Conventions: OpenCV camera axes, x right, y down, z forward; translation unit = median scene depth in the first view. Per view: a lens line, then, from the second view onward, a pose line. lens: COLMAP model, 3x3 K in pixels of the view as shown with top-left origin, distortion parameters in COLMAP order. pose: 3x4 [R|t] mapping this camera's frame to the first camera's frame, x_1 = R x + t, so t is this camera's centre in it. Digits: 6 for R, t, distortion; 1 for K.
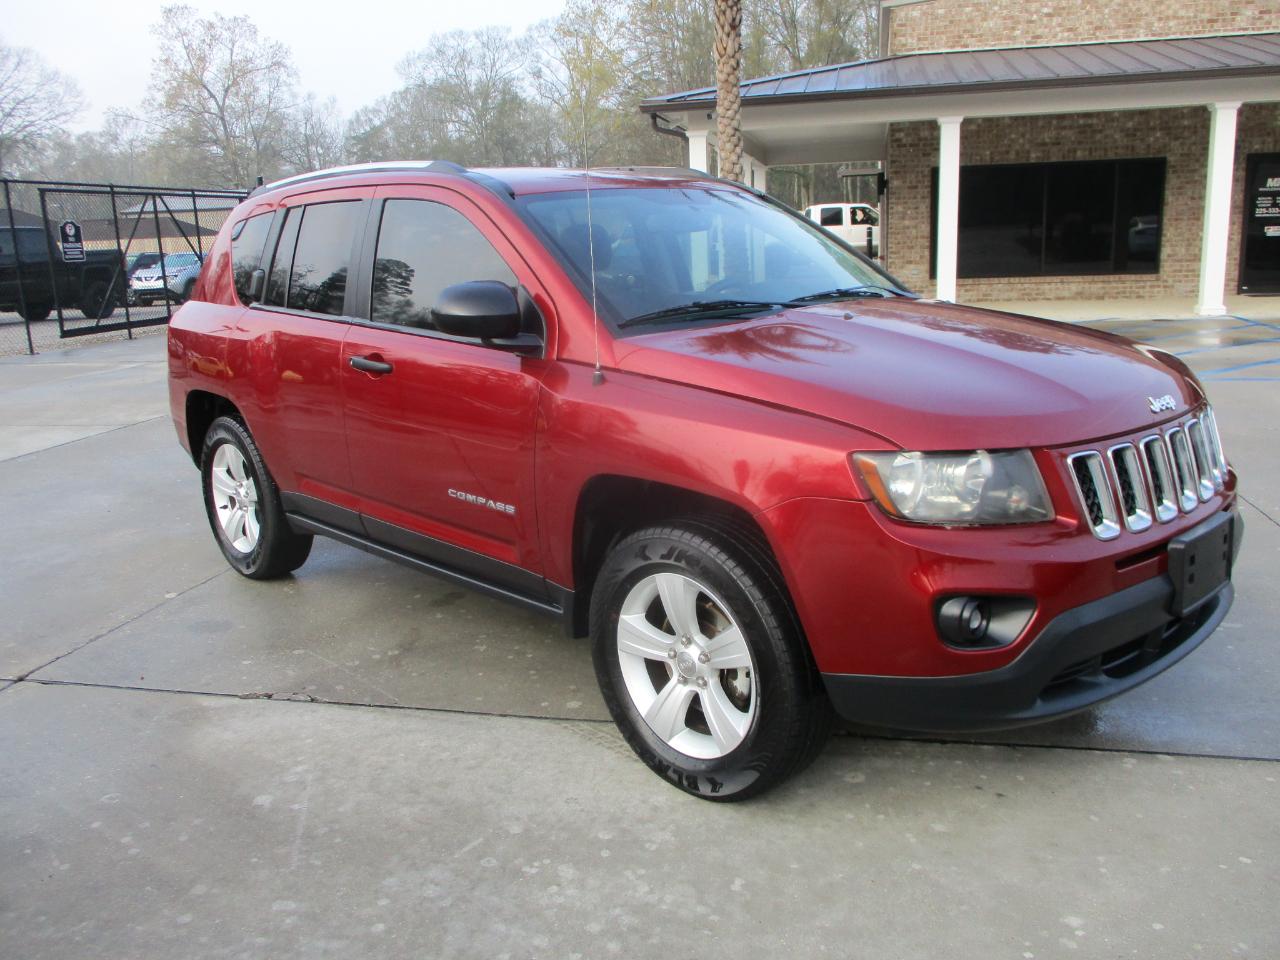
lens RADIAL K [[1057.8, 0, 643.6], [0, 1057.8, 459.7], [0, 0, 1]] dist [-0.028589, 0.001508]
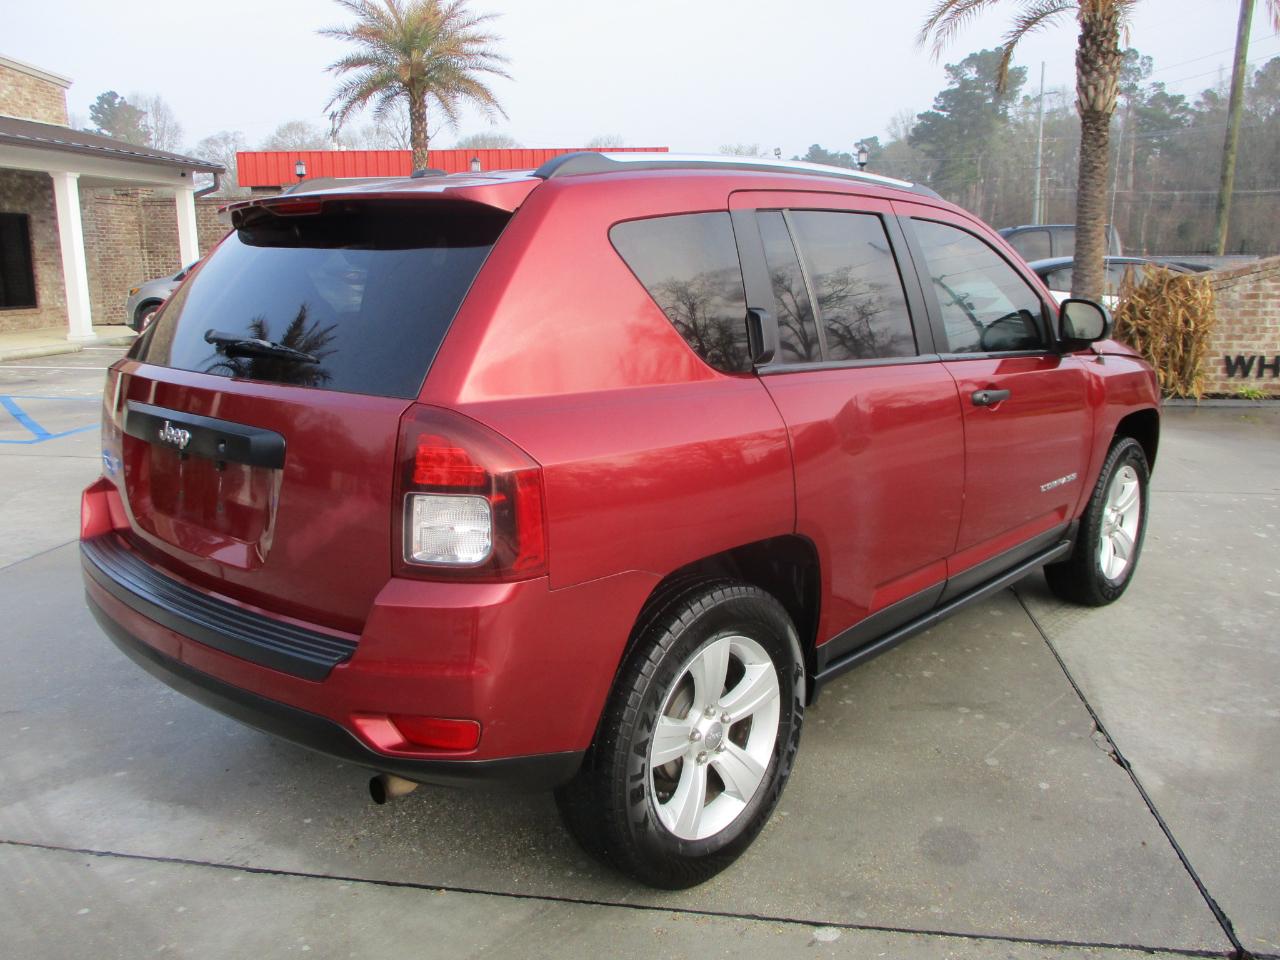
lens RADIAL K [[1057.8, 0, 643.6], [0, 1057.8, 459.7], [0, 0, 1]] dist [-0.028589, 0.001508]
pose [[-0.075465, -0.151678, 0.985545, -0.246415], [0.210883, 0.963580, 0.164445, -0.053723], [-0.974594, 0.220245, -0.040730, 0.285865]]
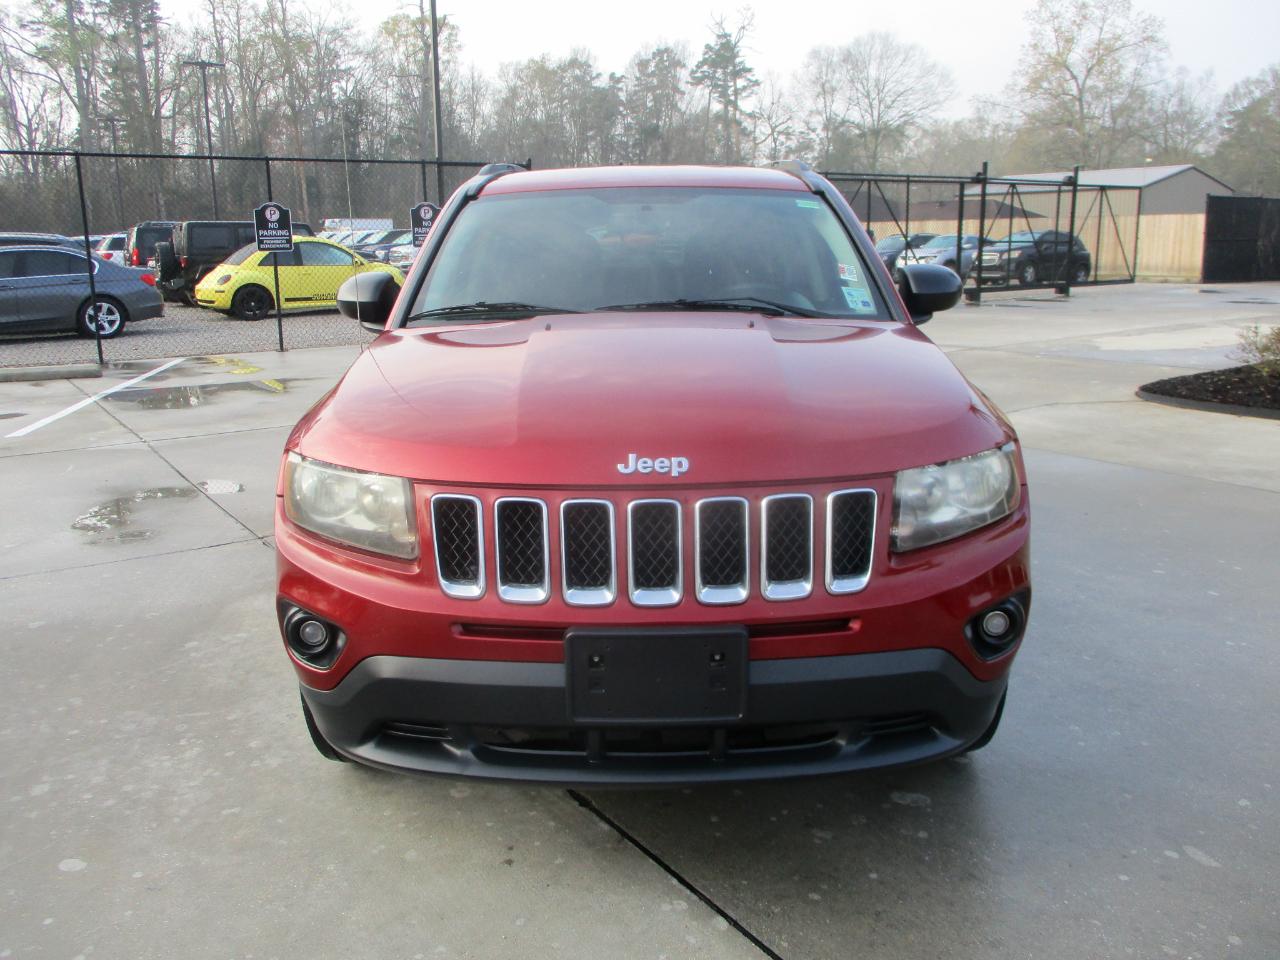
lens RADIAL K [[1057.8, 0, 643.6], [0, 1057.8, 459.7], [0, 0, 1]] dist [-0.028589, 0.001508]
pose [[0.720076, 0.163197, -0.674431, 0.157910], [-0.152013, 0.985440, 0.076153, -0.017967], [0.677040, 0.047686, 0.734400, 0.063082]]
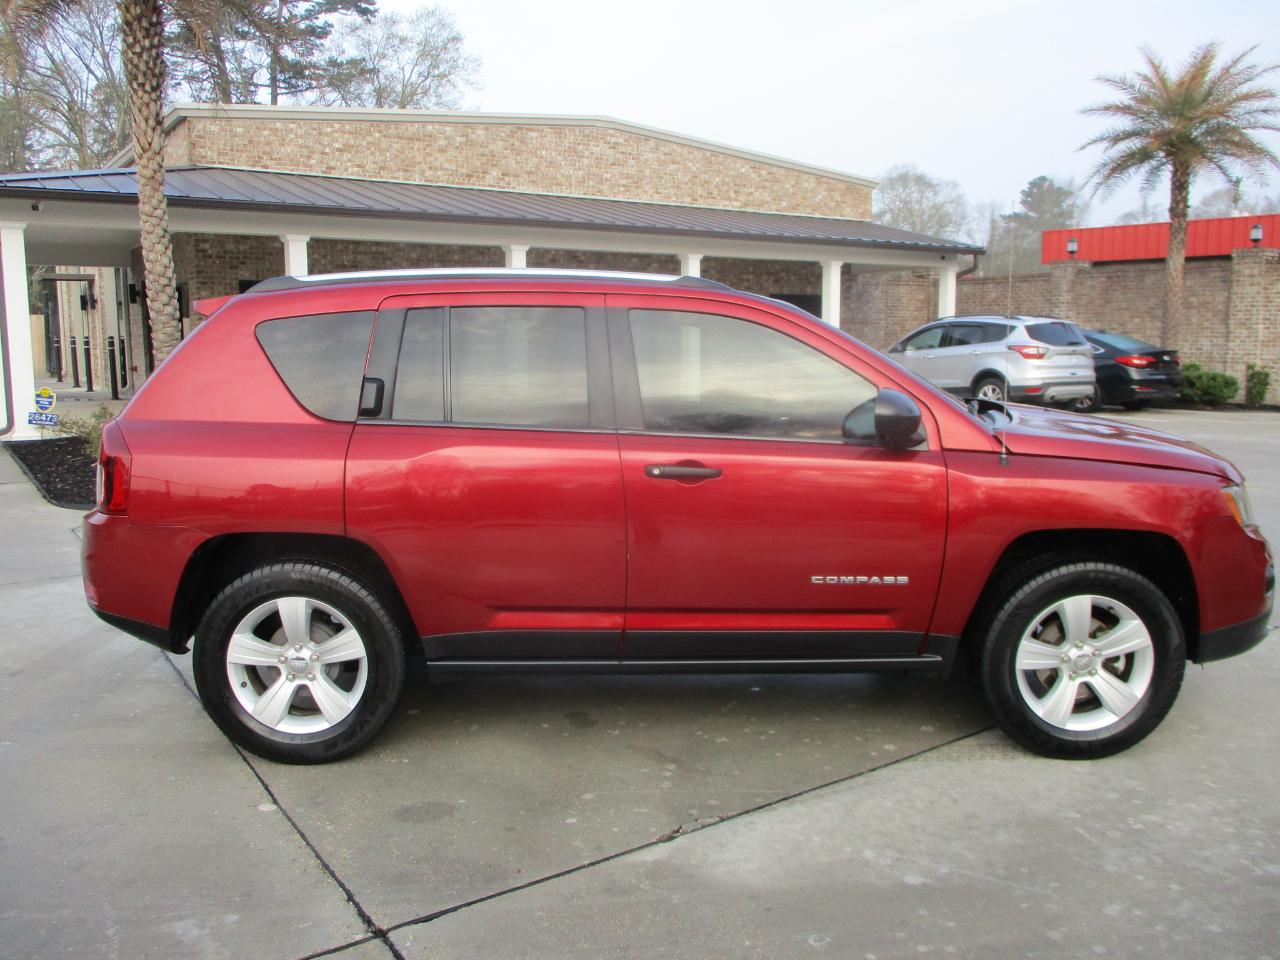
lens RADIAL K [[1061.4, 0, 639.4], [0, 1061.4, 451.6], [0, 0, 1]] dist [-0.027238, -0.001603]
pose [[0.679315, -0.046815, 0.732352, -0.216741], [0.129493, 0.989950, -0.056834, -0.011947], [-0.722331, 0.133443, 0.678551, 0.072569]]
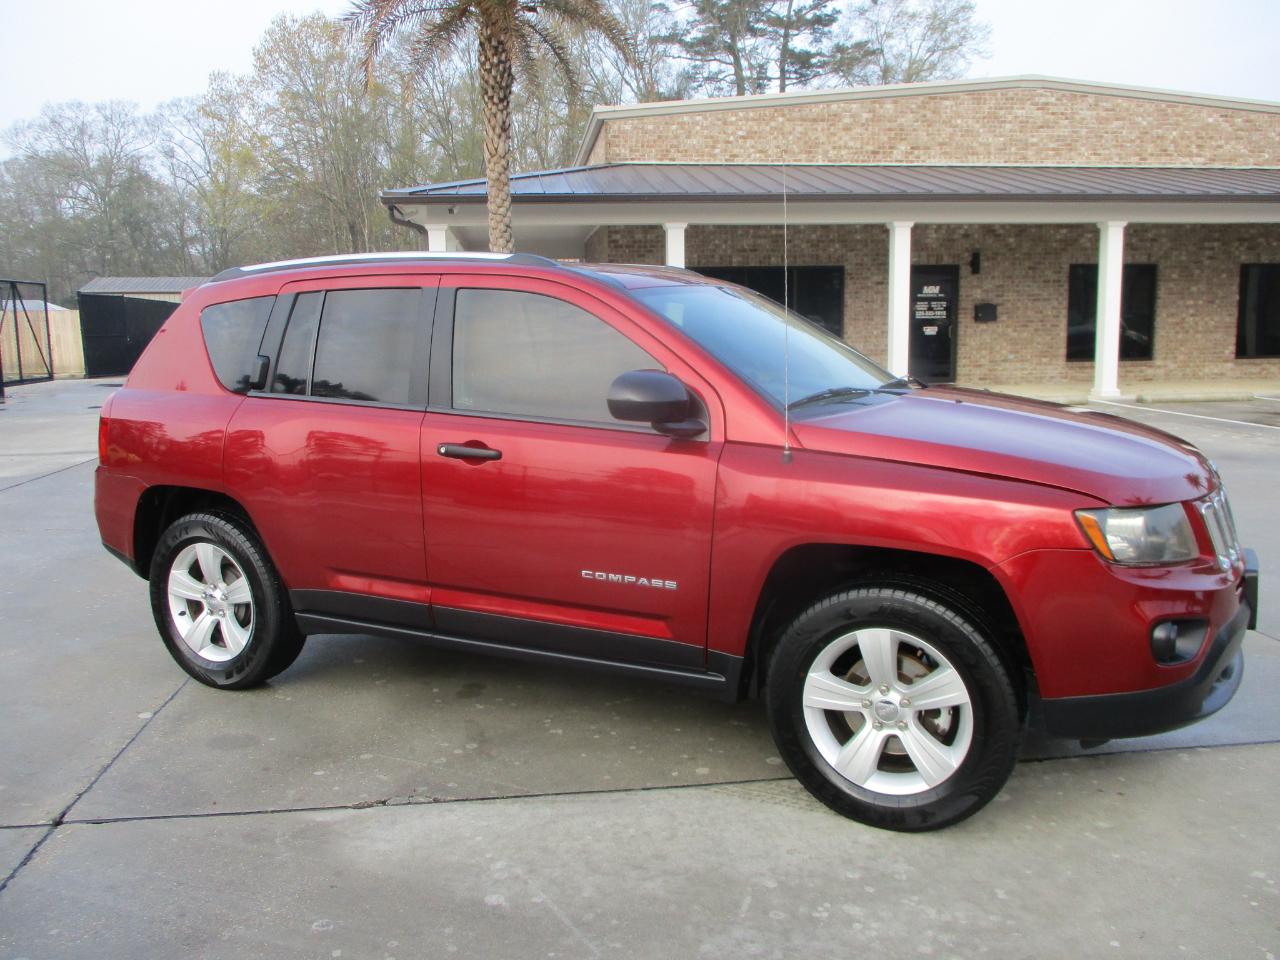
lens RADIAL K [[1061.4, 0, 639.4], [0, 1061.4, 451.6], [0, 0, 1]] dist [-0.027238, -0.001603]
pose [[0.945586, -0.018110, 0.324868, -0.091134], [0.048092, 0.995262, -0.084497, 0.000551], [-0.321799, 0.095523, 0.941977, 0.000916]]
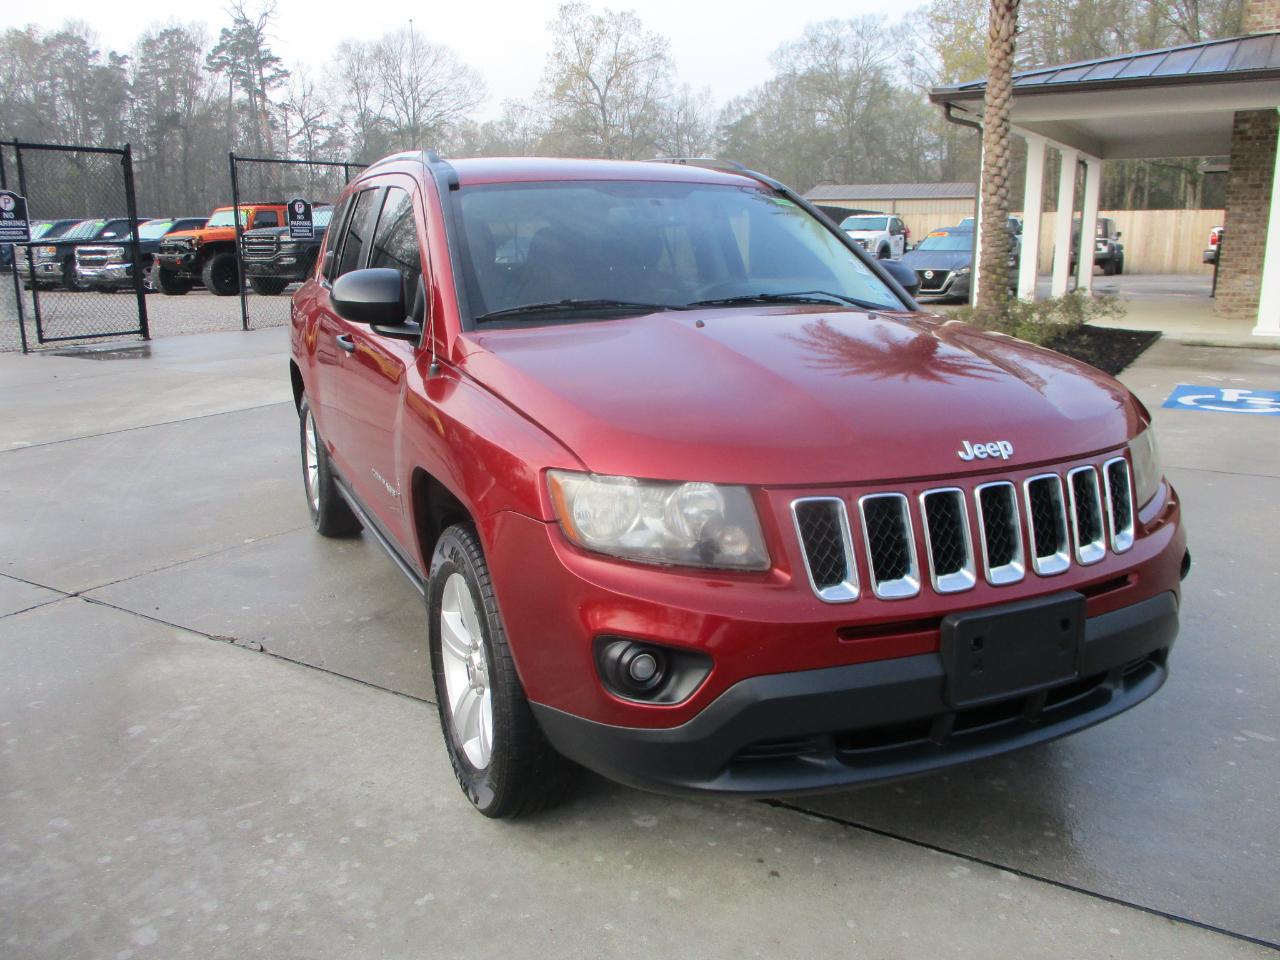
lens RADIAL K [[1057.8, 0, 643.6], [0, 1057.8, 459.7], [0, 0, 1]] dist [-0.028589, 0.001508]
pose [[0.942989, 0.098233, -0.317996, 0.077993], [-0.095399, 0.995137, 0.024516, -0.006231], [0.318857, 0.007218, 0.947775, 0.020018]]
